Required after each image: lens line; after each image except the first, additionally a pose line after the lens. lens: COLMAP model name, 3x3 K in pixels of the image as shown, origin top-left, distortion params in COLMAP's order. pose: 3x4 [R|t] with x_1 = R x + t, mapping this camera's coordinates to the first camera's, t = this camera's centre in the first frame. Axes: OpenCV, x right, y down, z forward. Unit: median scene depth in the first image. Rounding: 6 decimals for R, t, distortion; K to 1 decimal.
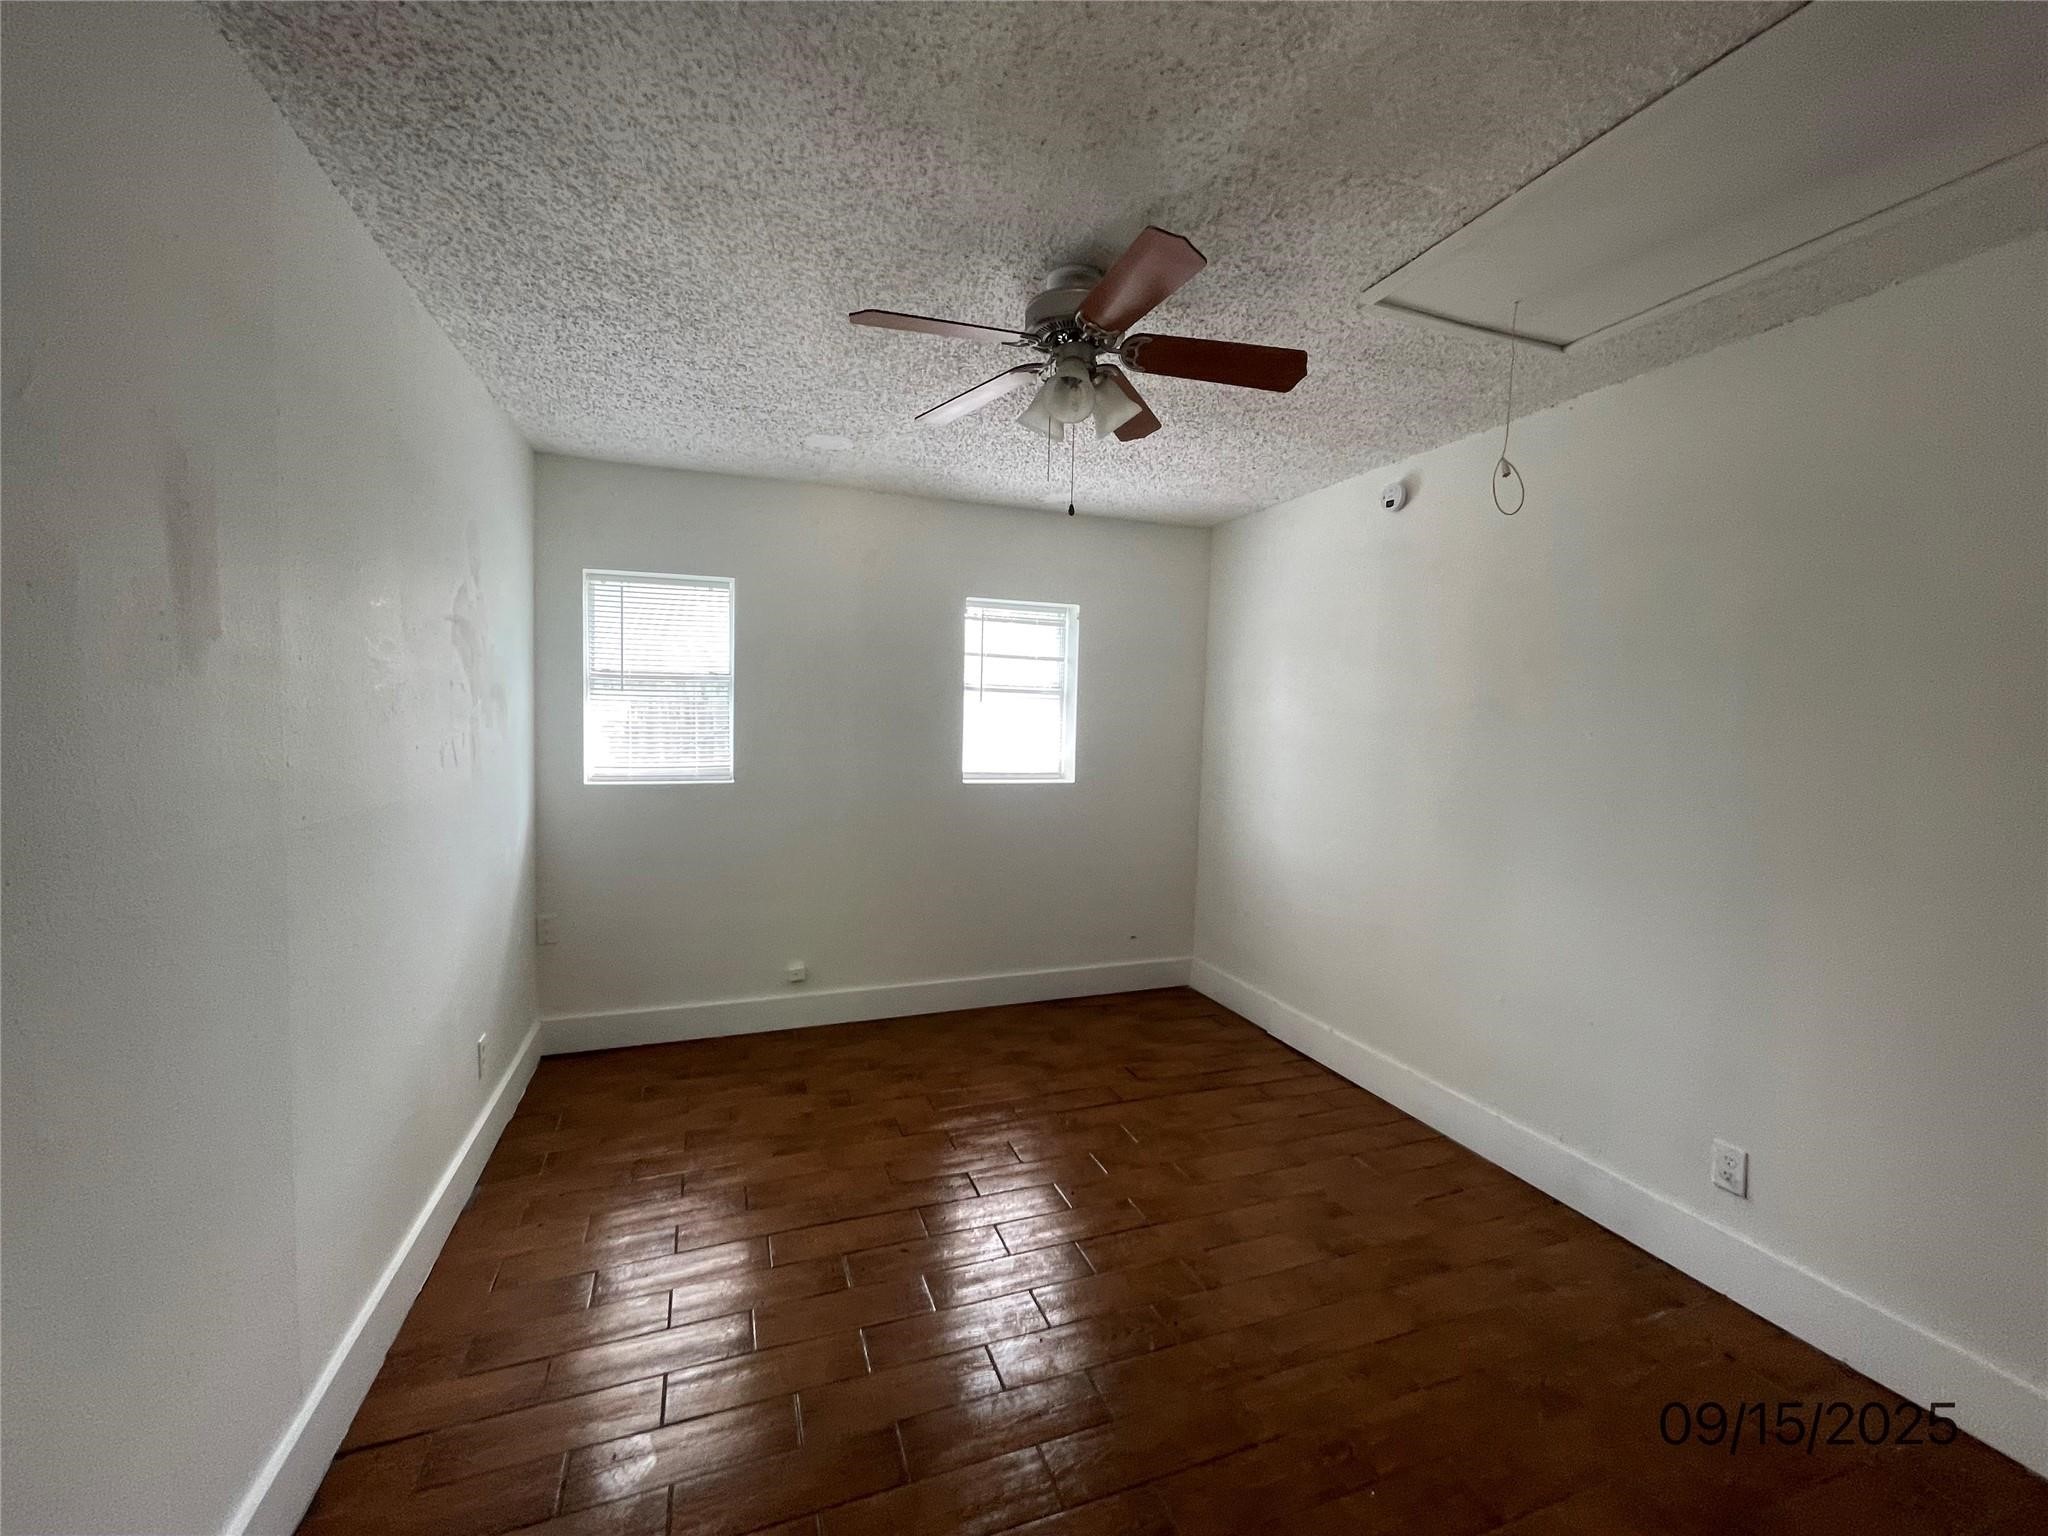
lens RADIAL K [[825.3, 0, 1024.0], [0, 825.3, 768.0], [0, 0, 1]] dist [-0.001925, -0.000162]
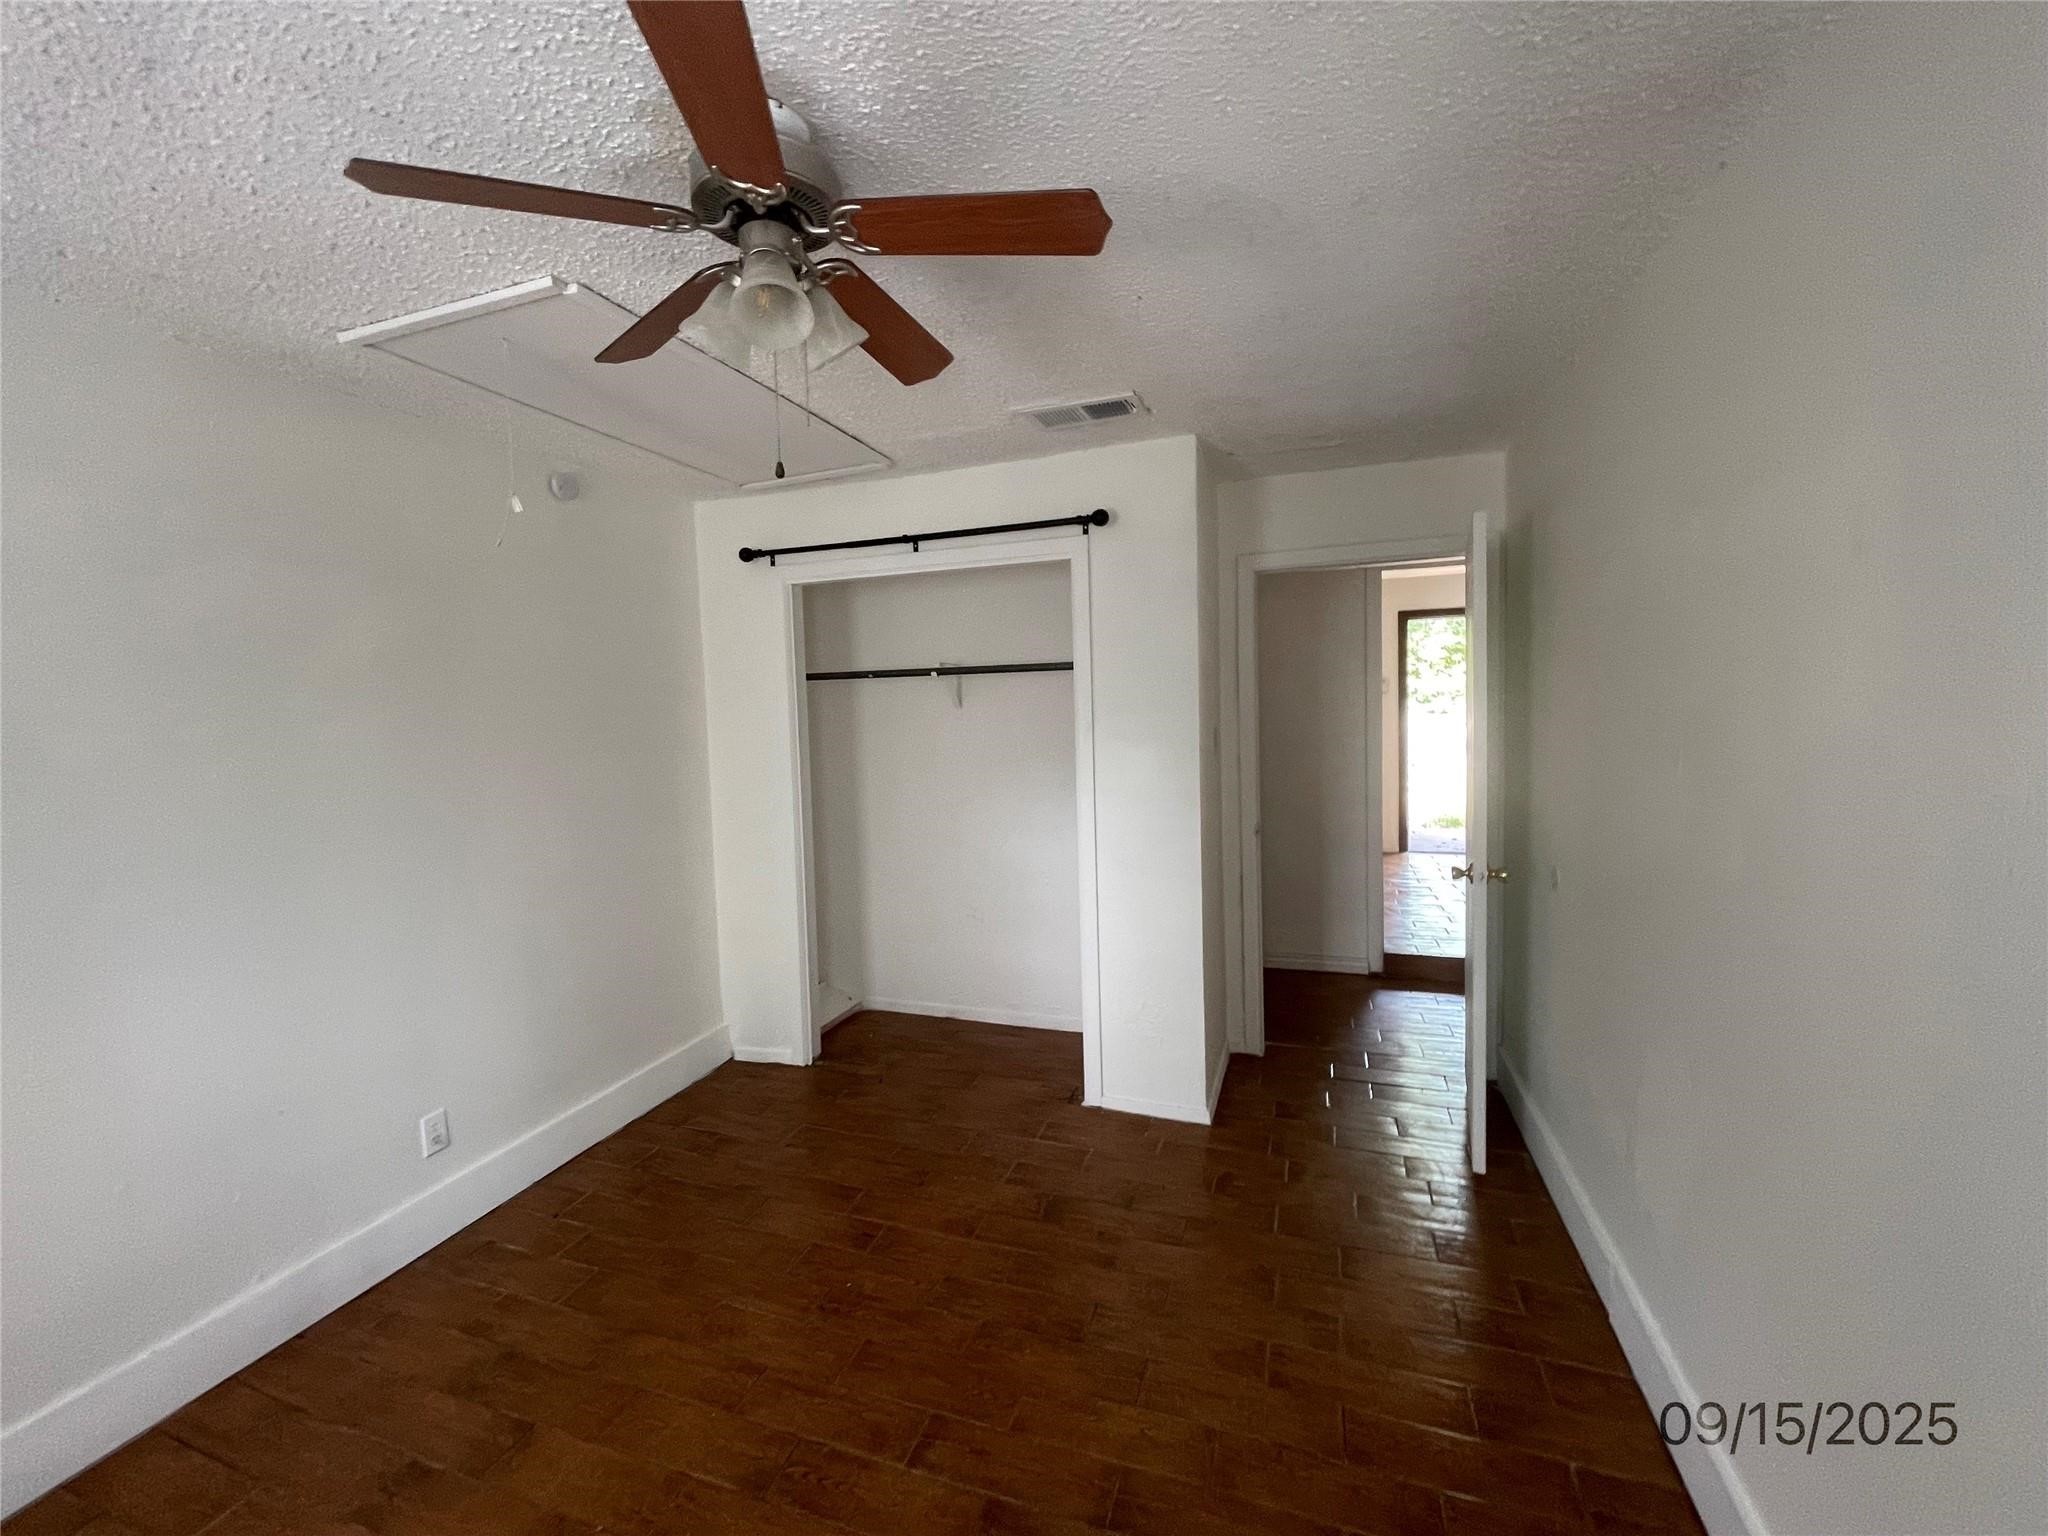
lens RADIAL K [[825.3, 0, 1024.0], [0, 825.3, 768.0], [0, 0, 1]] dist [-0.001925, -0.000162]
pose [[-0.769685, -0.049359, 0.636513, -0.478557], [0.063146, 0.986232, 0.152836, -0.137590], [-0.635293, 0.157829, -0.755971, 1.237387]]
